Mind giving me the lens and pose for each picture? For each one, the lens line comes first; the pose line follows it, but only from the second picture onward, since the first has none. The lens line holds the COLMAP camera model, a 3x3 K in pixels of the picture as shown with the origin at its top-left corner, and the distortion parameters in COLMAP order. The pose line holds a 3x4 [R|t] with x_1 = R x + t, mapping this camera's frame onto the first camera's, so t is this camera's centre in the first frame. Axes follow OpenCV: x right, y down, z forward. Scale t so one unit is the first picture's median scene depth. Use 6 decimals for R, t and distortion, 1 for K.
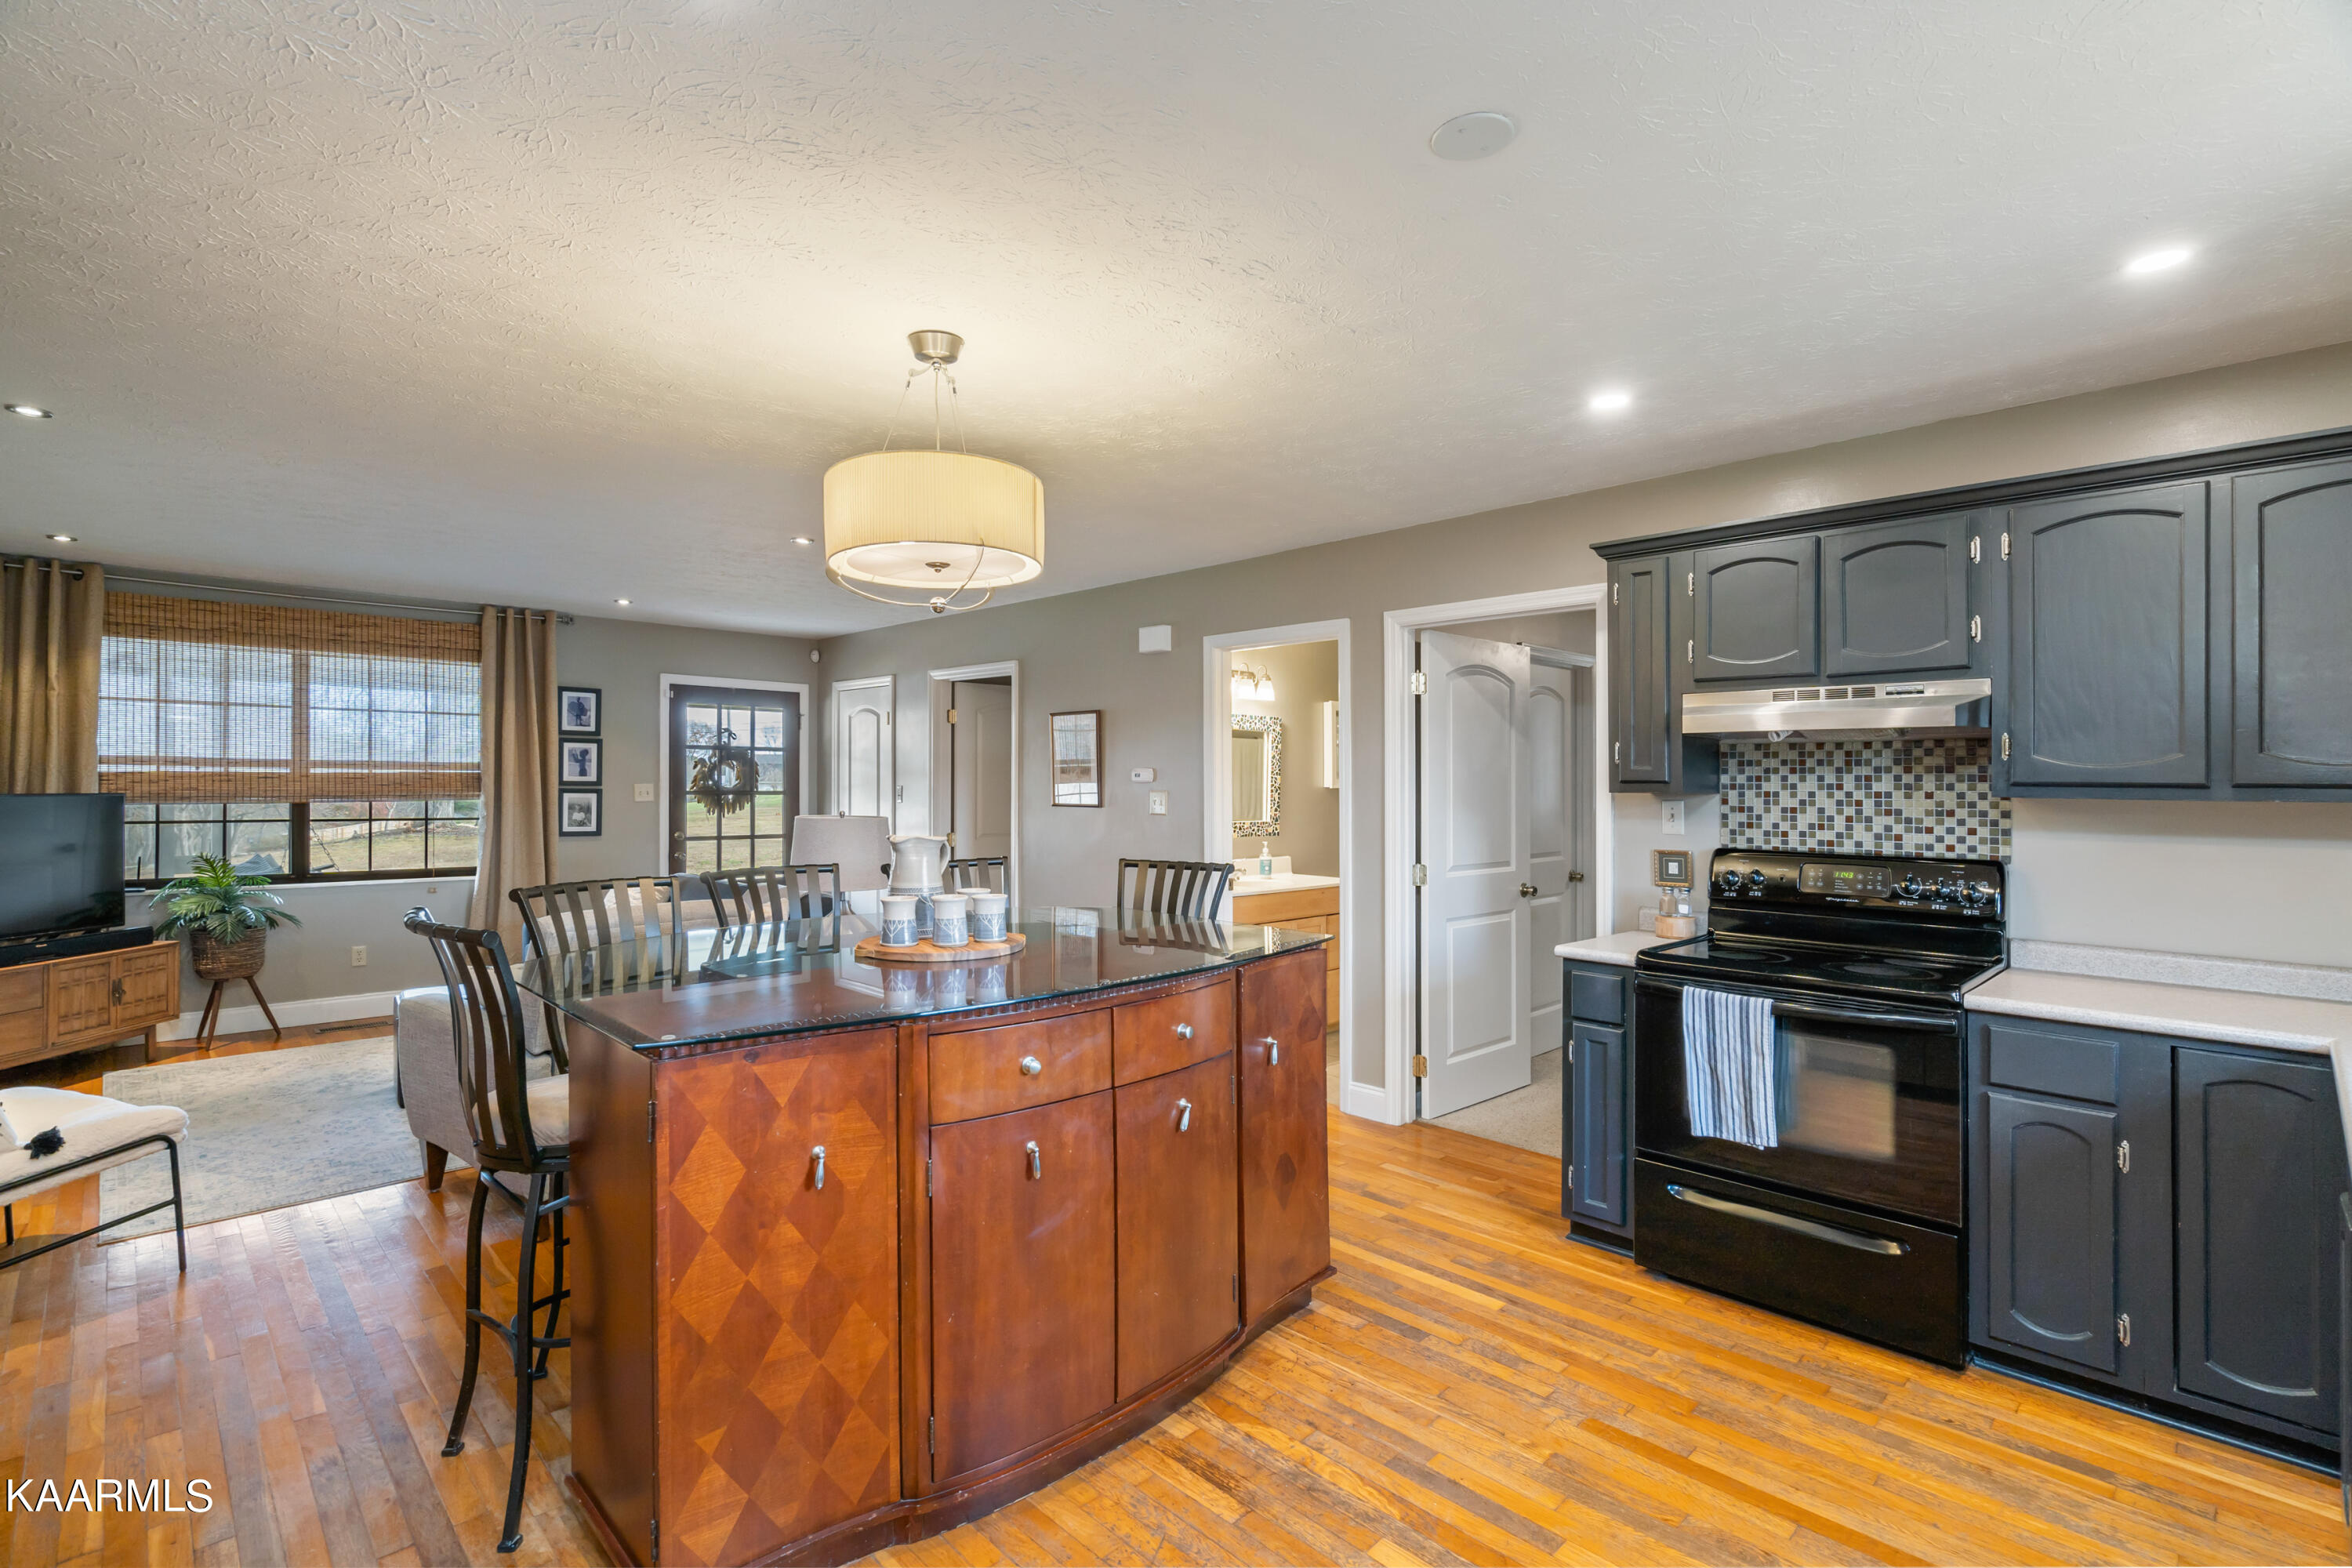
lens RADIAL K [[1075.6, 0, 1172.4], [0, 1075.6, 786.1], [0, 0, 1]] dist [-0.002509, -0.000482]
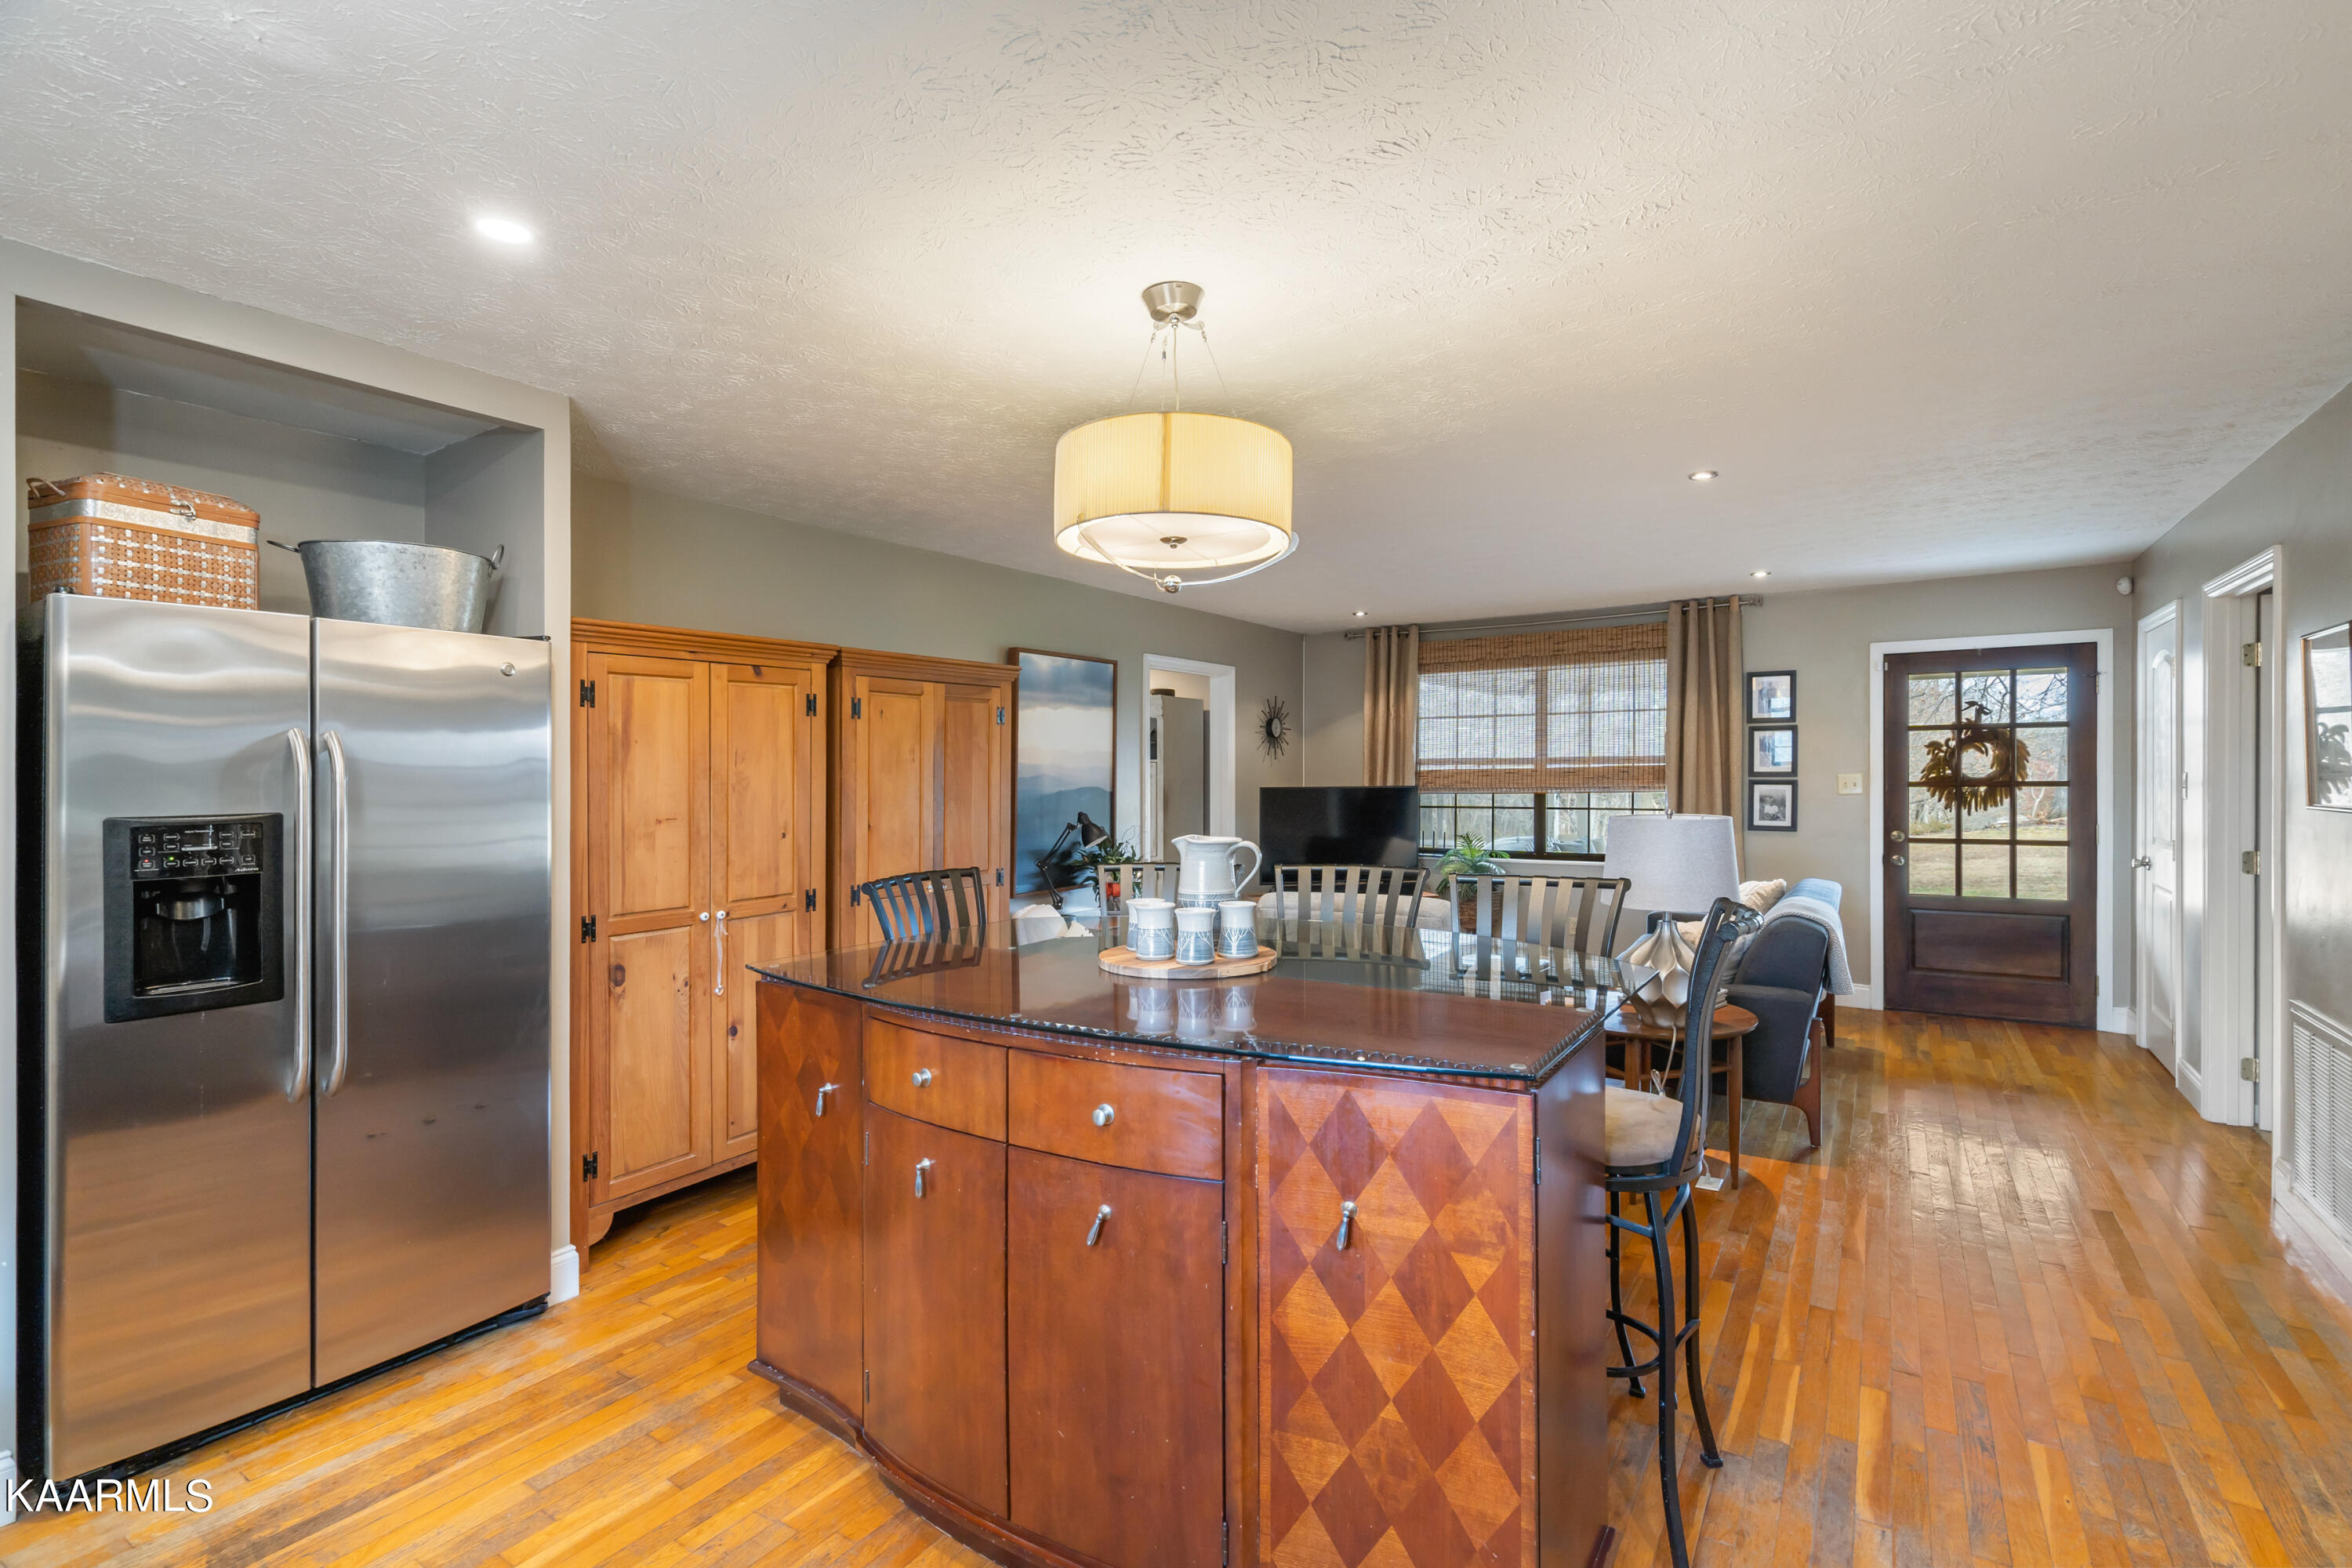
lens RADIAL K [[1075.6, 0, 1175.9], [0, 1075.6, 782.0], [0, 0, 1]] dist [-0.002509, -0.000482]
pose [[0.207835, -0.003048, -0.978159, 0.733880], [0.009560, 0.999954, -0.001085, 0.000528], [0.978117, -0.009126, 0.207855, 0.883580]]
